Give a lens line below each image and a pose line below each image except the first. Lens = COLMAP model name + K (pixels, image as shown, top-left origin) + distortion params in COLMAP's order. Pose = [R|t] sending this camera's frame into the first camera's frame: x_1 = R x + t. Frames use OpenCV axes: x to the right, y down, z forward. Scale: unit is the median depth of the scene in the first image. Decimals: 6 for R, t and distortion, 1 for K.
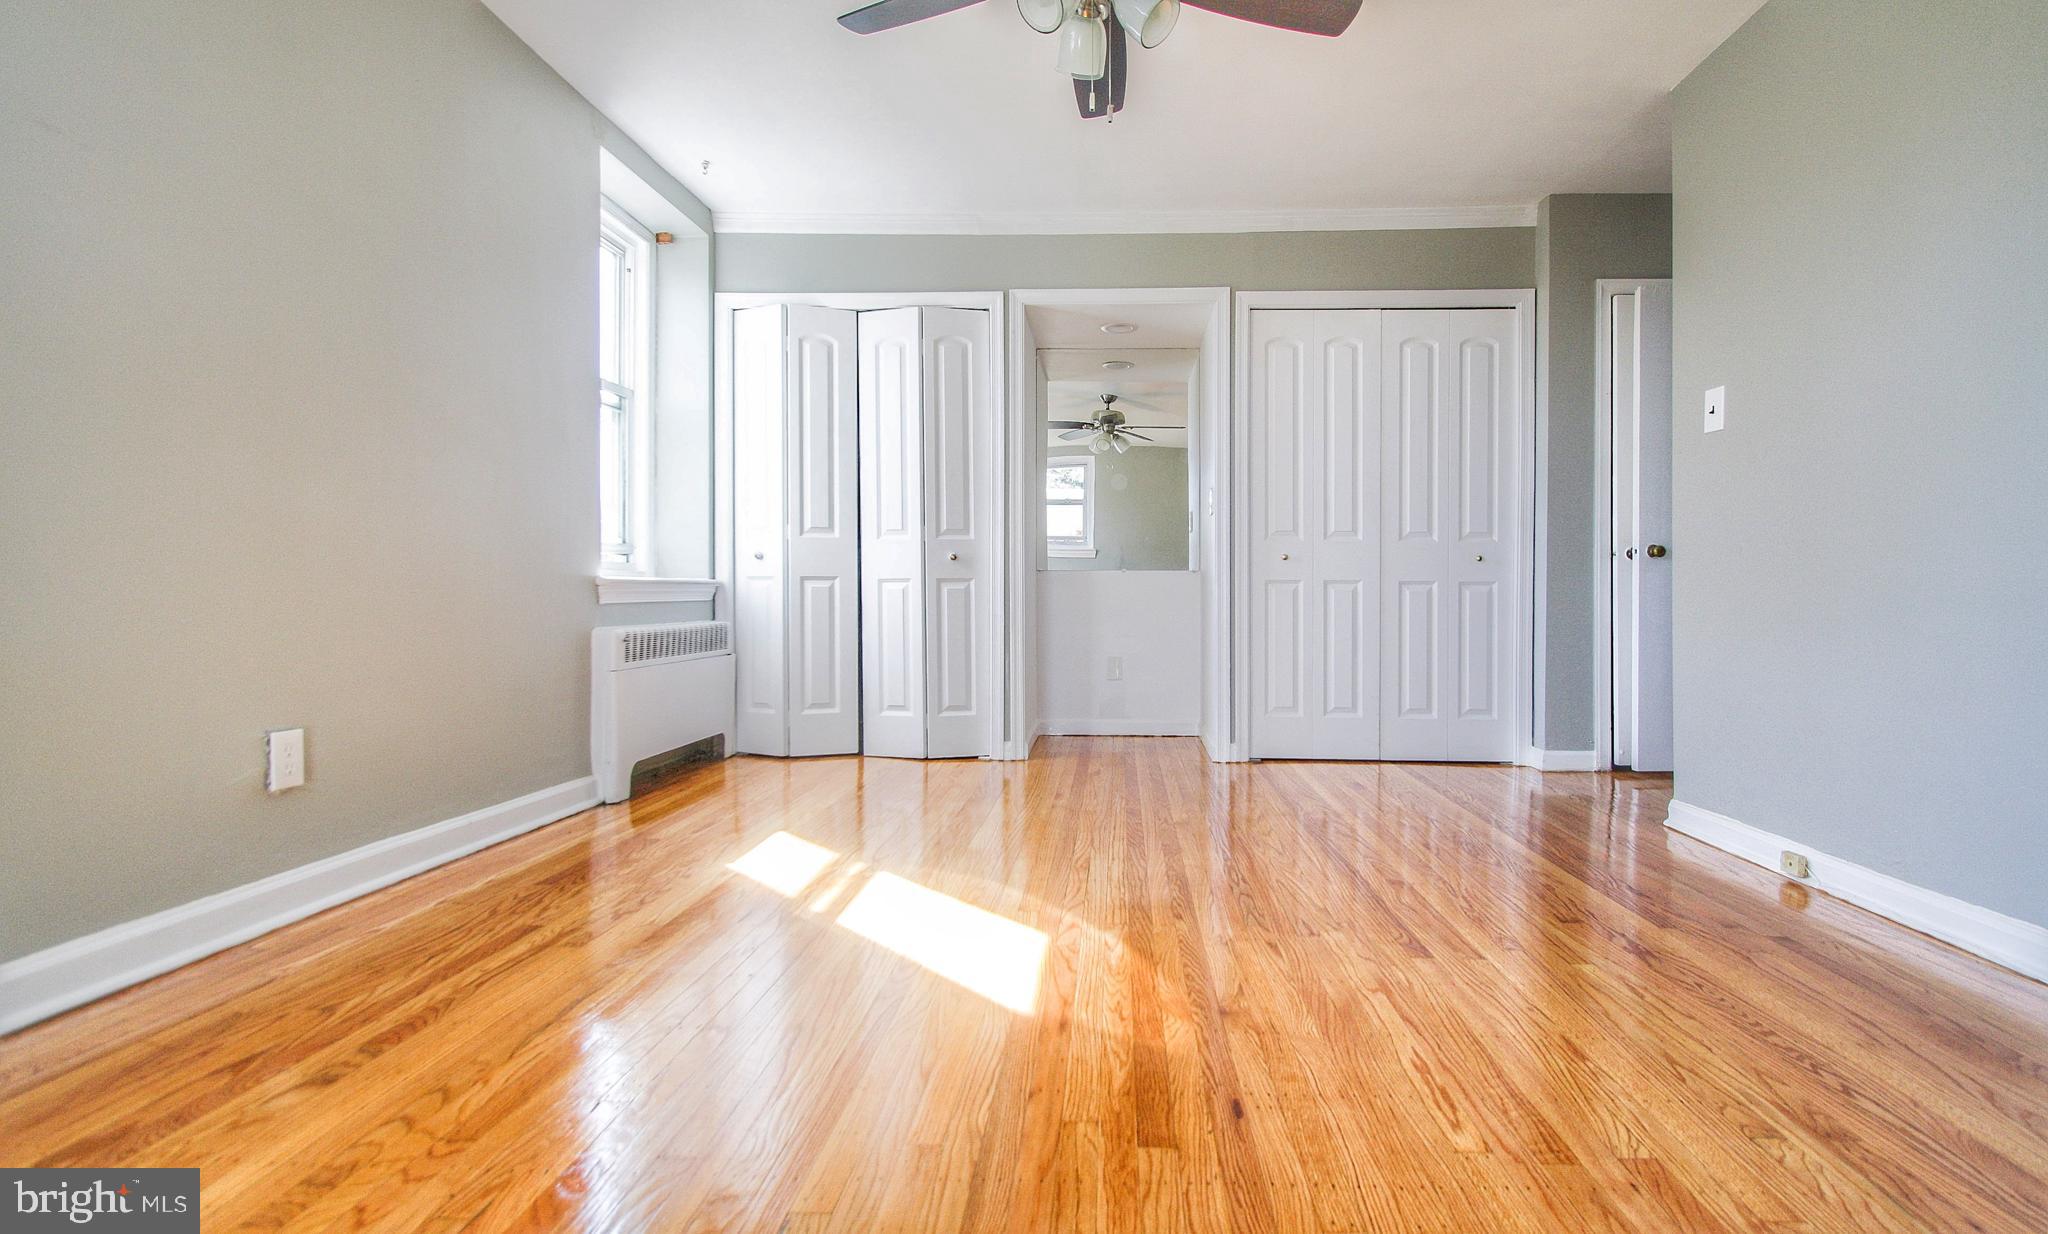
lens RADIAL K [[974.3, 0, 1100.9], [0, 974.3, 604.0], [0, 0, 1]] dist [-0.004017, -0.001829]
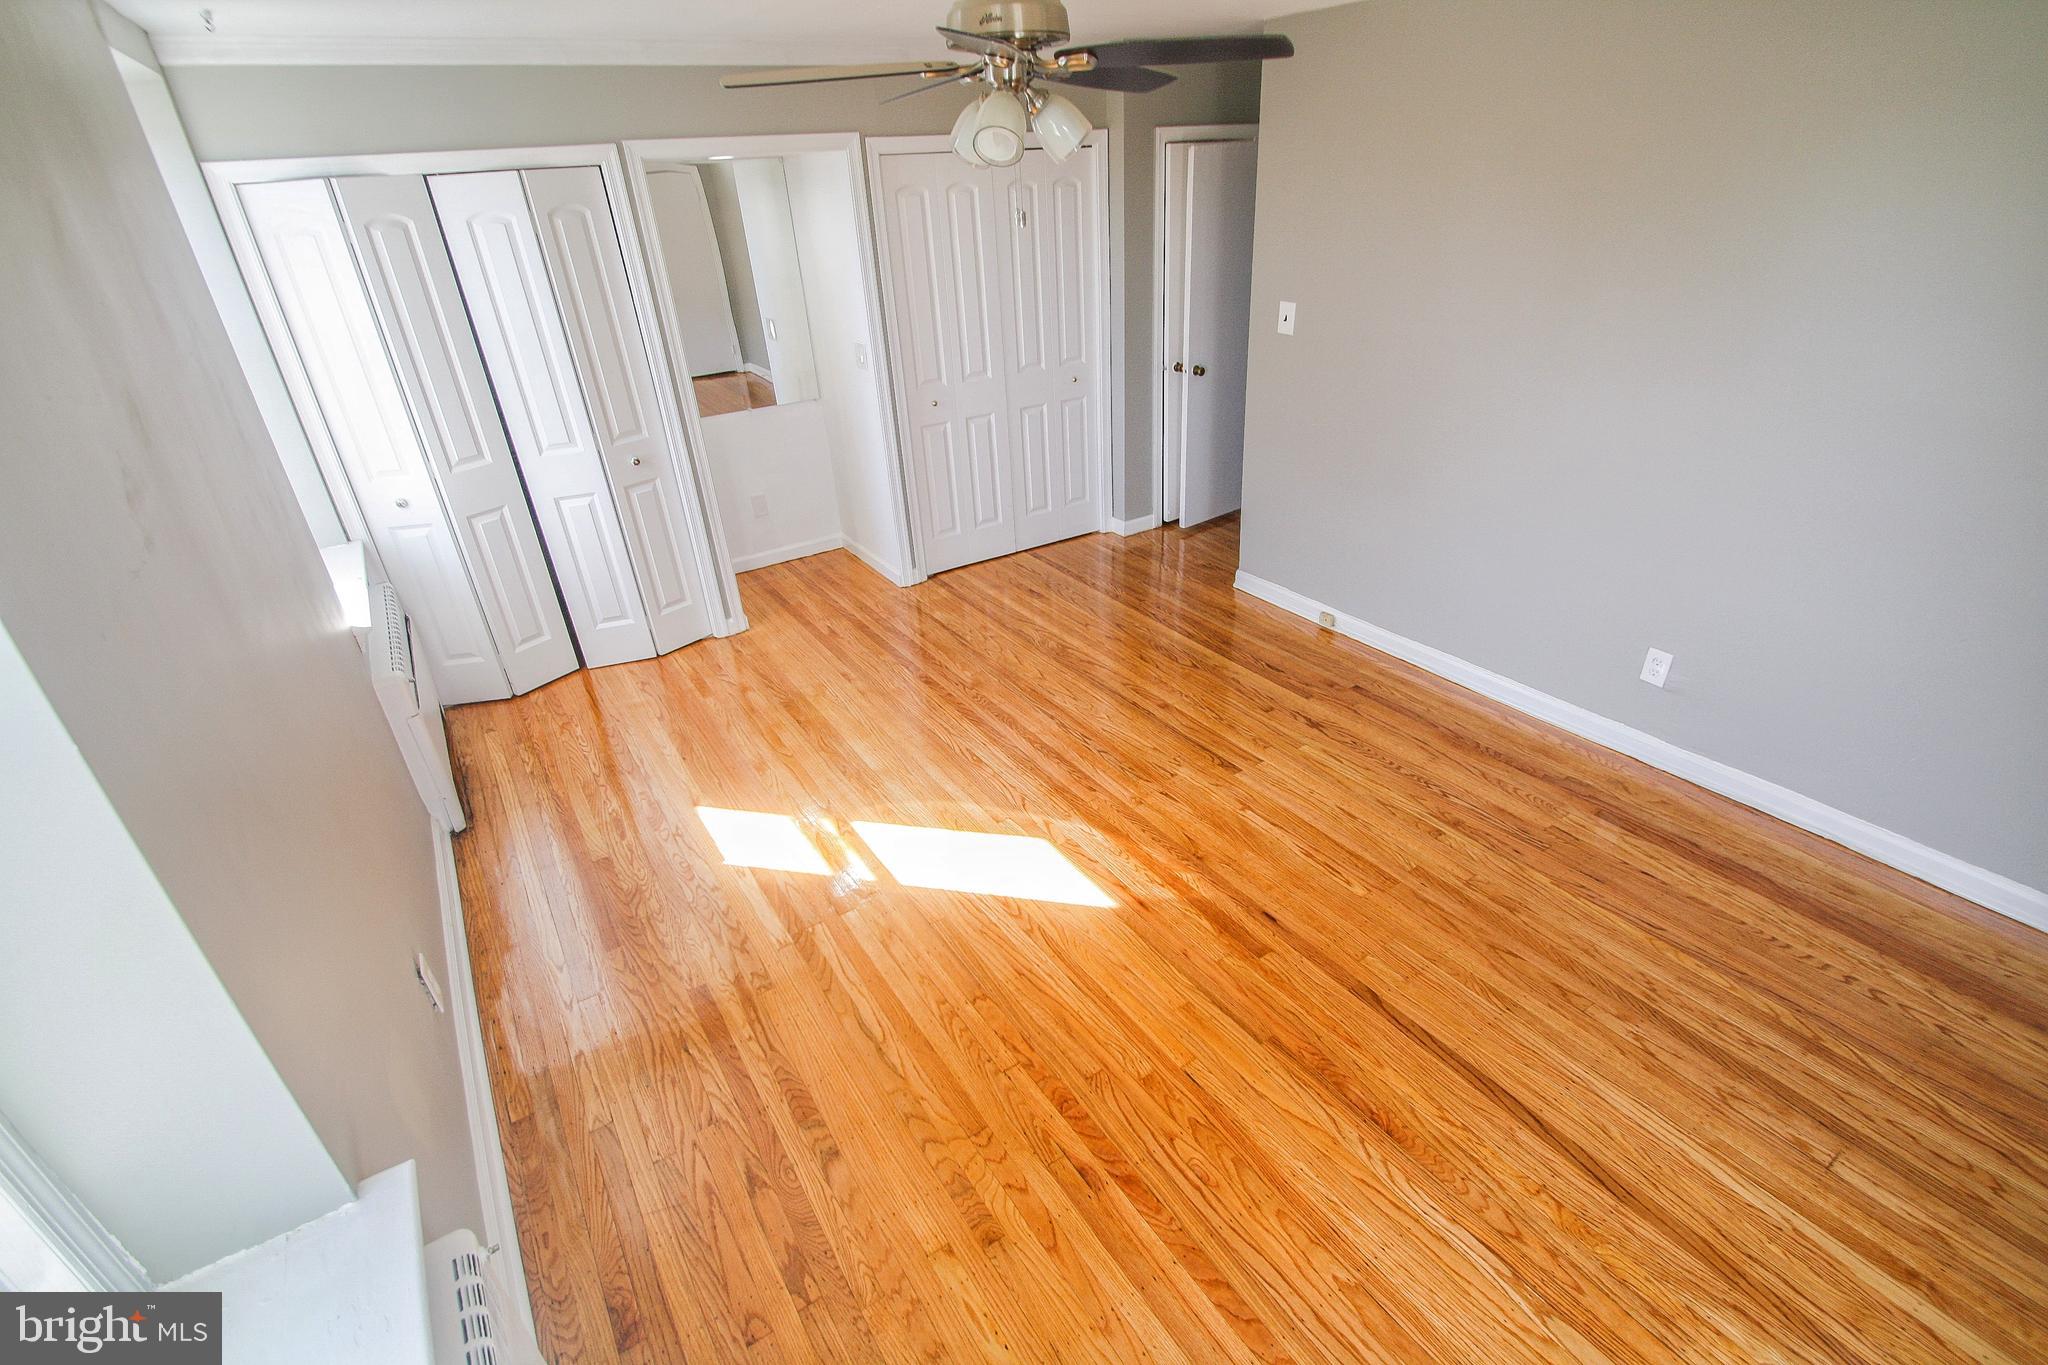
lens RADIAL K [[962.1, 0, 1030.3], [0, 962.1, 682.2], [0, 0, 1]] dist [-0.015852, -0.001291]
pose [[0.817610, -0.313642, 0.482848, -0.383132], [0.046971, 0.872148, 0.486983, -0.322484], [-0.573853, -0.375482, 0.727809, 0.000902]]
